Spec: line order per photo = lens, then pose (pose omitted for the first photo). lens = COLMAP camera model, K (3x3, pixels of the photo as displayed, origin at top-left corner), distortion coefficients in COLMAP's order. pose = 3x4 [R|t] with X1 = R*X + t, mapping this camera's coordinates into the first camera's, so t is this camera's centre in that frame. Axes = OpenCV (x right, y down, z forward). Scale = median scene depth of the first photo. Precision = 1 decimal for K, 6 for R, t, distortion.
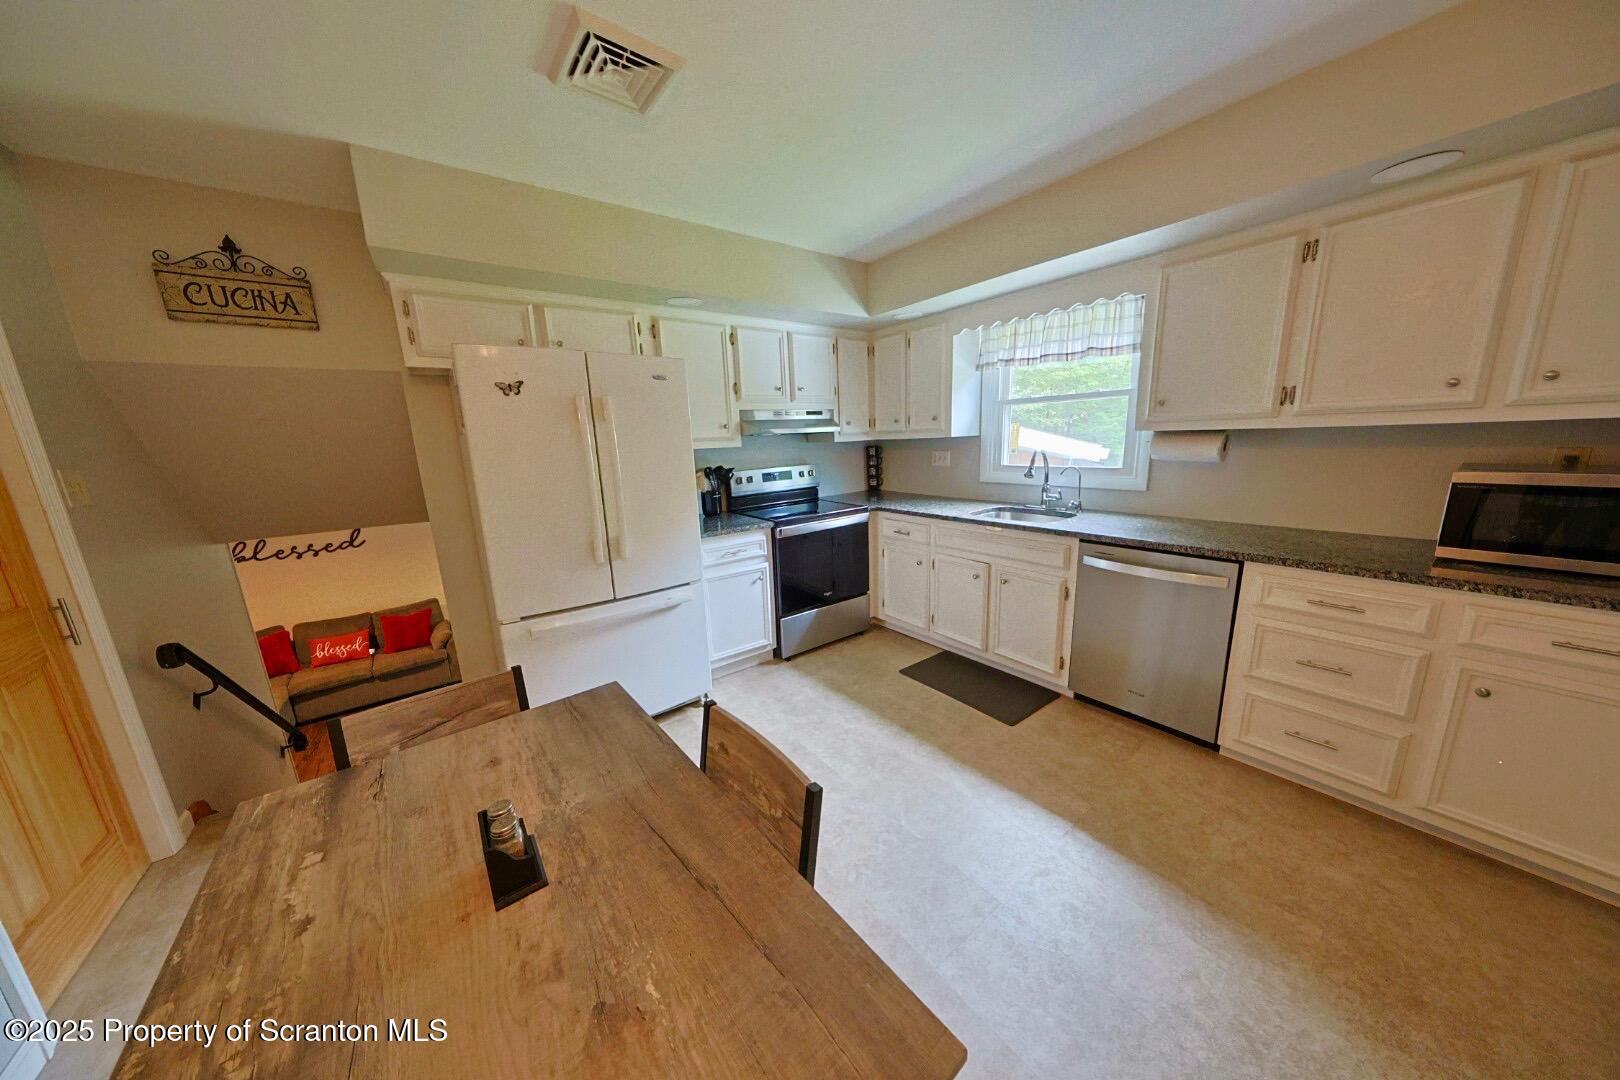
lens RADIAL K [[493.4, 0, 810.0], [0, 493.4, 540.0], [0, 0, 1]] dist [-0.002271, -0.000007]
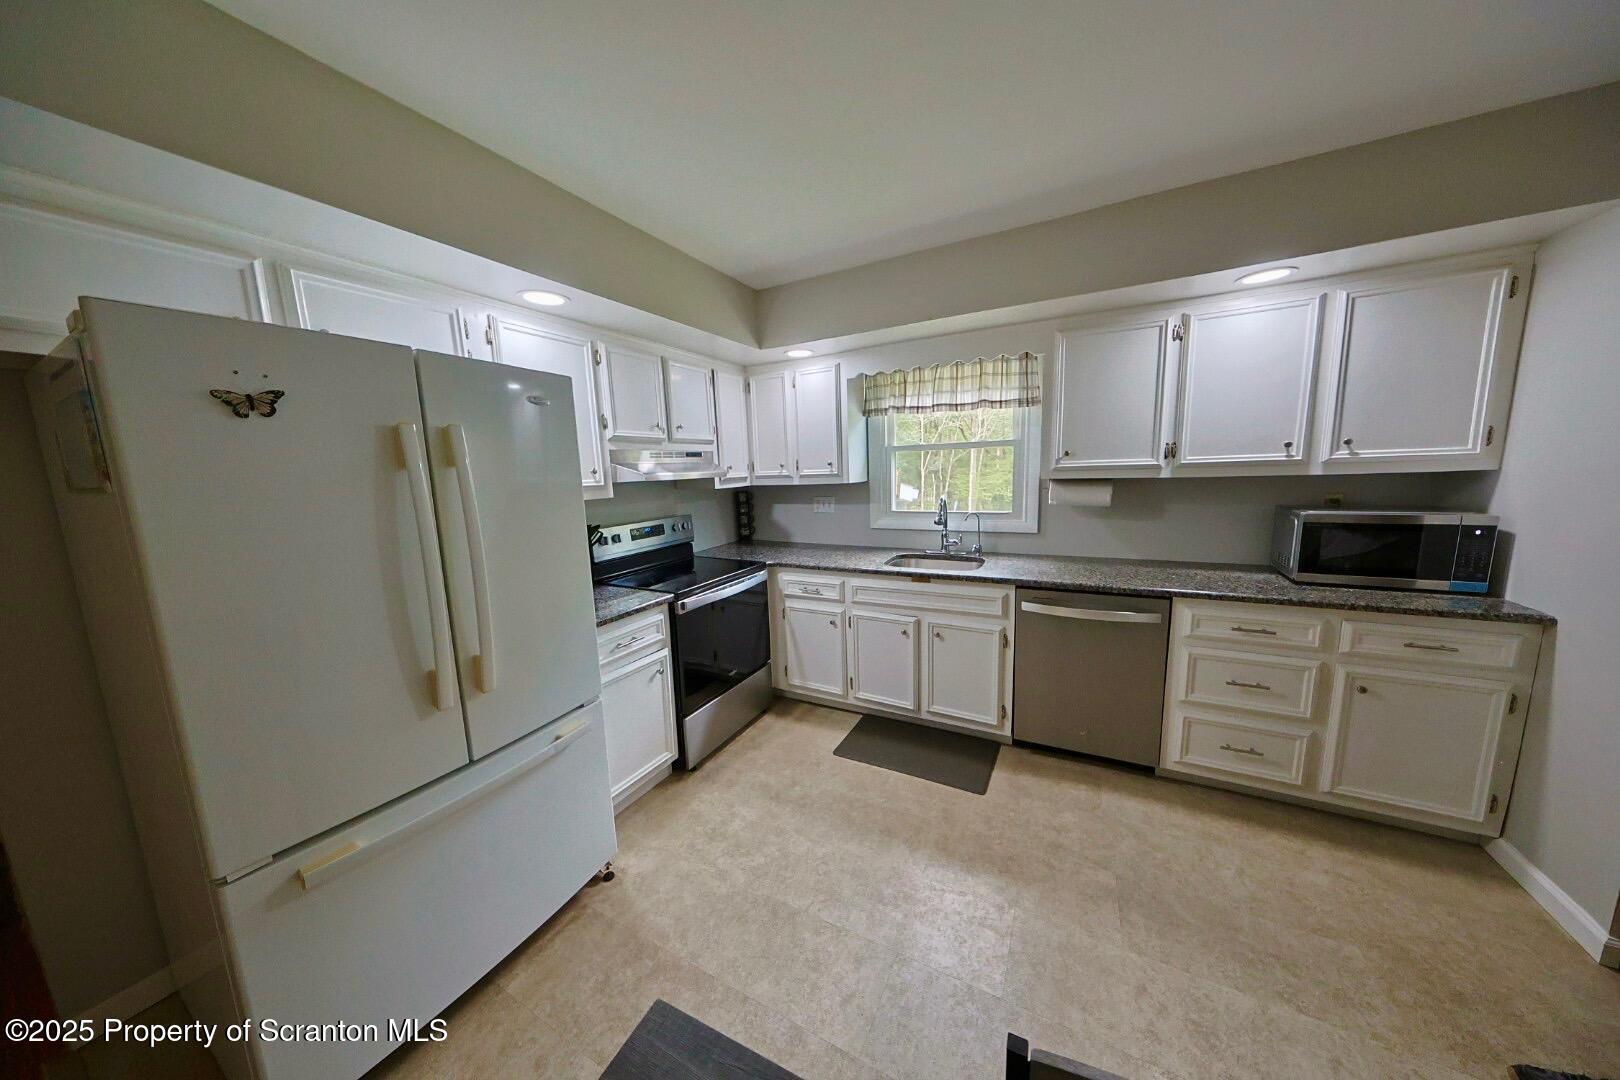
lens RADIAL K [[493.4, 0, 810.0], [0, 493.4, 540.0], [0, 0, 1]] dist [-0.002271, -0.000007]
pose [[0.903995, -0.054325, 0.424078, -0.205319], [0.086117, 0.994702, -0.056150, -0.060342], [-0.418780, 0.087279, 0.903883, 0.209762]]
